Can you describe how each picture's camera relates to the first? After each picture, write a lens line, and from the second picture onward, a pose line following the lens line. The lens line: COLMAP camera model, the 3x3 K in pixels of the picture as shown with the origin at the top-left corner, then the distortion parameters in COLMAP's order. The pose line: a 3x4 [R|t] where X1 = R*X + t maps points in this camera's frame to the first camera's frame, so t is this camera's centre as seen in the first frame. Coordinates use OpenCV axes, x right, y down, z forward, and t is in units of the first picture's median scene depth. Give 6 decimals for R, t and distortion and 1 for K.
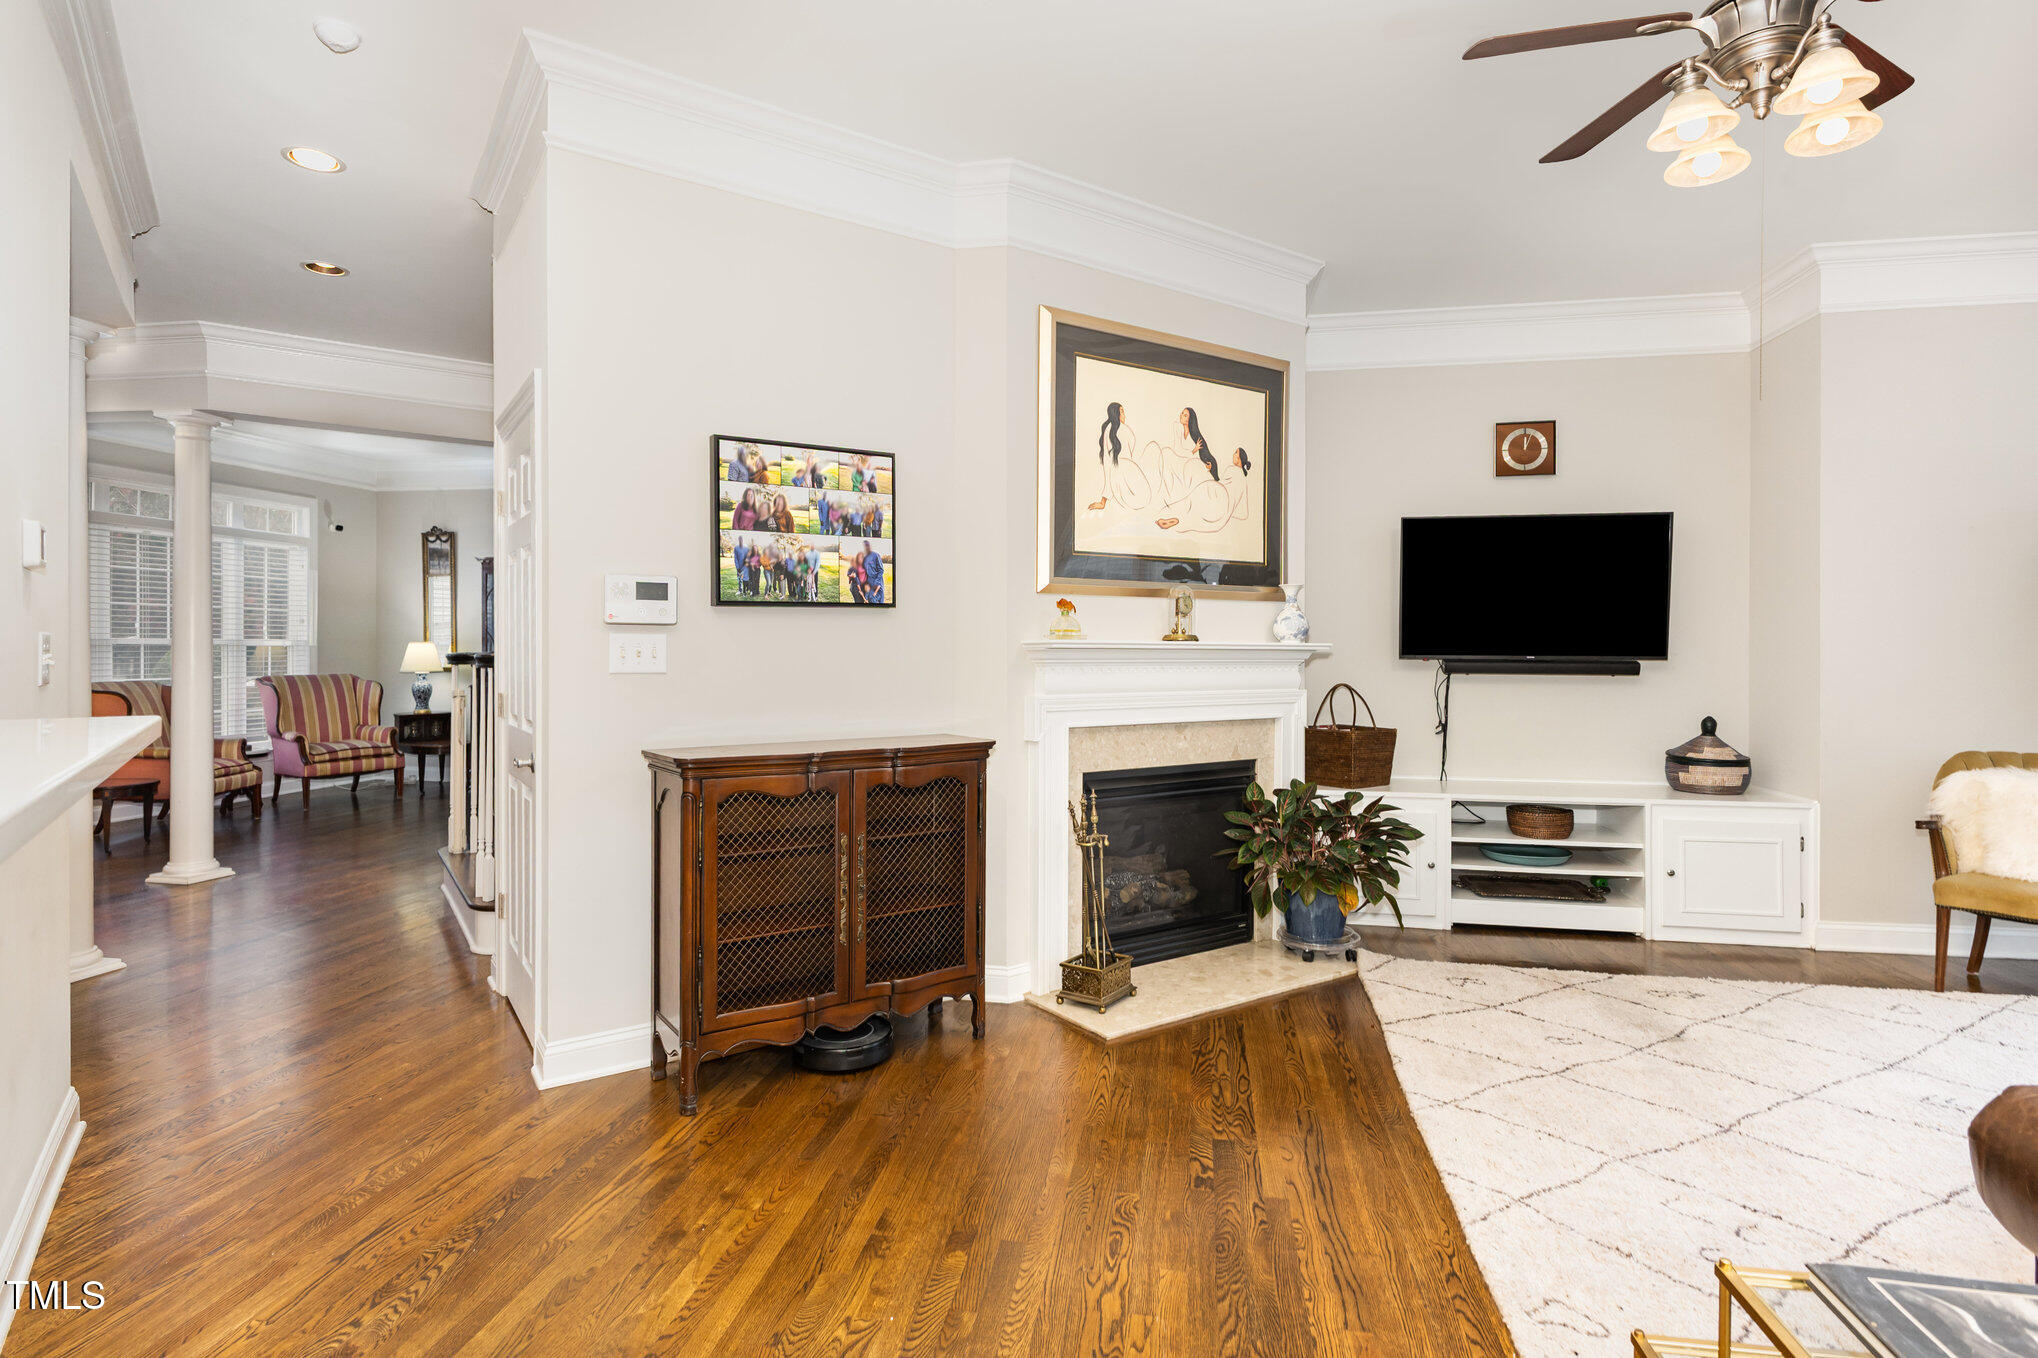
lens RADIAL K [[1028.4, 0, 1015.9], [0, 1028.4, 651.0], [0, 0, 1]] dist [0.003717, -0.001201]
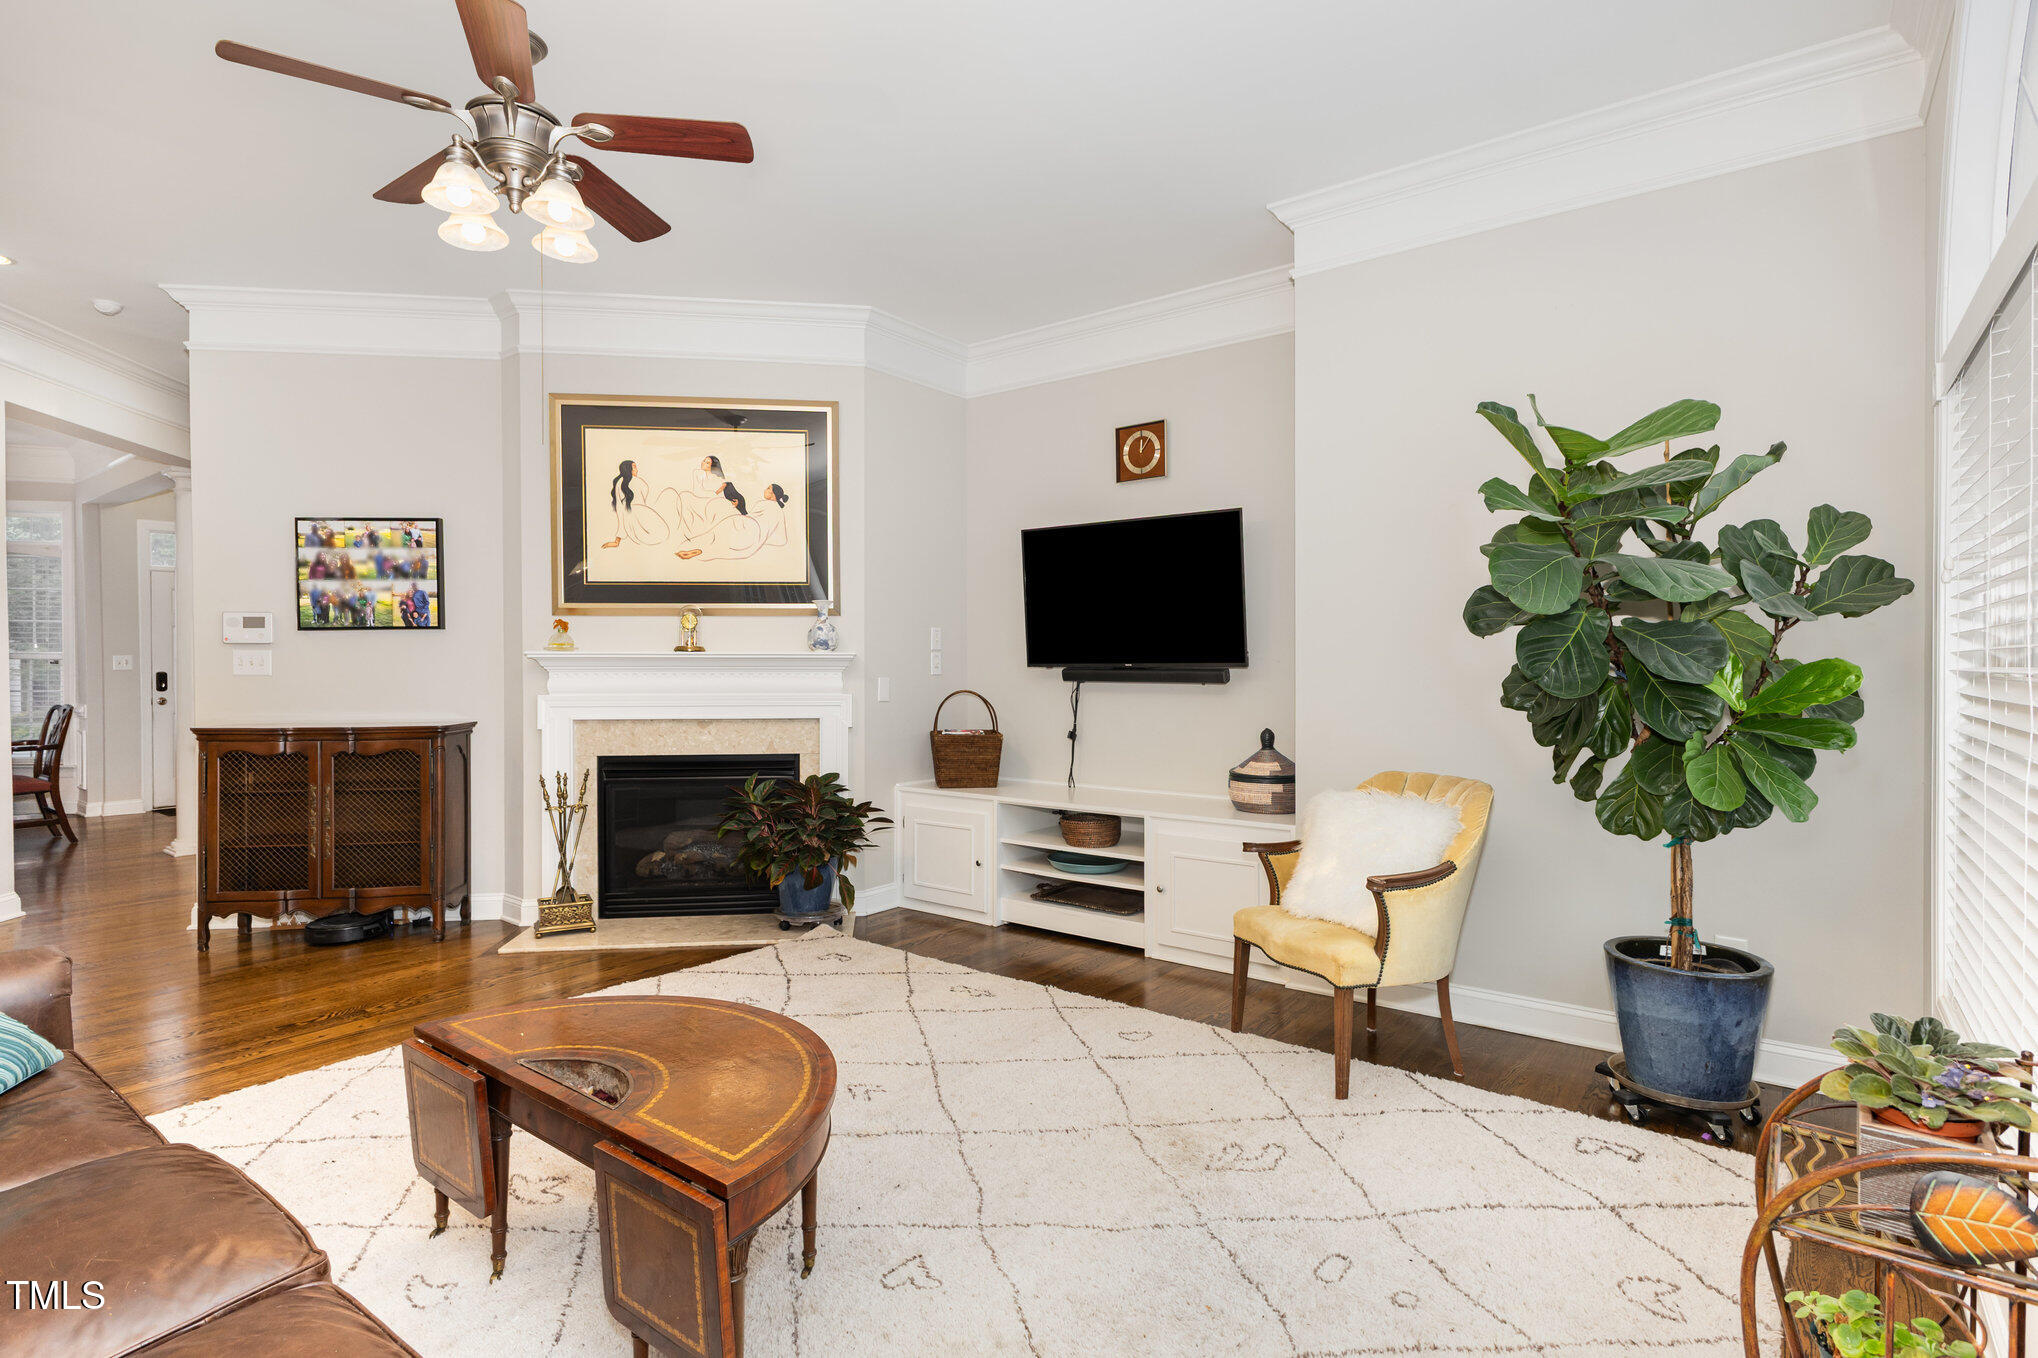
lens RADIAL K [[1028.4, 0, 1029.4], [0, 1028.4, 667.3], [0, 0, 1]] dist [0.003717, -0.001201]
pose [[0.894159, -0.002346, -0.447744, 1.115196], [0.002310, 0.999997, -0.000626, 0.011274], [0.447744, -0.000474, 0.894162, 0.106387]]
